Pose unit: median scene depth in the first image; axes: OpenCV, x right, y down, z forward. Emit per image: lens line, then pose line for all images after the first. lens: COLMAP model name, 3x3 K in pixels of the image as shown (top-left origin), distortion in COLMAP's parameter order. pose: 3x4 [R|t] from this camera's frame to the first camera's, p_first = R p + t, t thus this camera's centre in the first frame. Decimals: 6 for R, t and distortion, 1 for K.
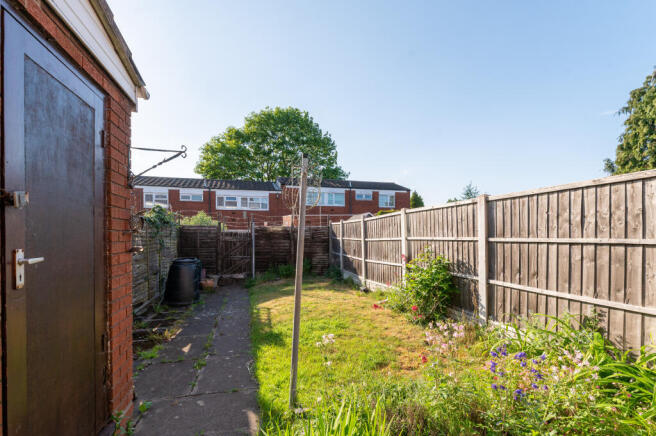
lens RADIAL K [[294.5, 0, 327.2], [0, 294.5, 236.1], [0, 0, 1]] dist [0.001422, -0.001242]
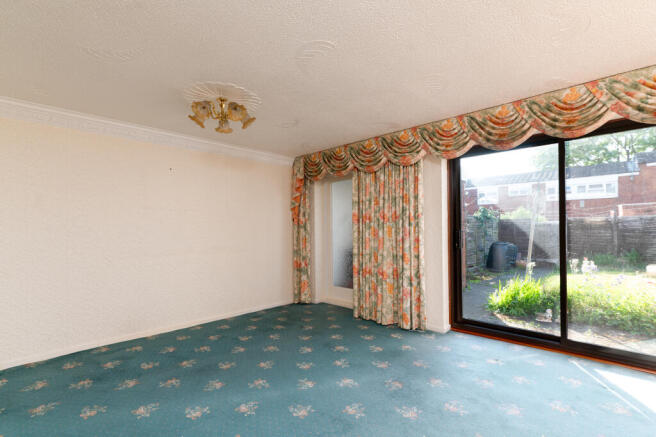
lens RADIAL K [[294.5, 0, 327.0], [0, 294.5, 225.0], [0, 0, 1]] dist [0.001422, -0.001242]
pose [[0.503003, -0.010357, -0.864223, 0.123106], [0.004436, 0.999946, -0.009402, -0.000280], [0.864273, 0.000896, 0.503022, -0.170776]]
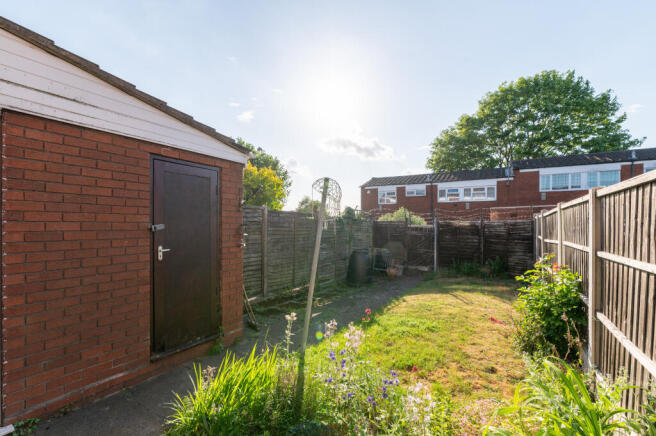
lens RADIAL K [[294.5, 0, 329.4], [0, 294.5, 228.9], [0, 0, 1]] dist [0.001422, -0.001242]
pose [[0.695612, 0.015656, -0.718247, 0.099527], [-0.008844, 0.999873, 0.013229, -0.008084], [0.718363, -0.002850, 0.695662, 0.011898]]
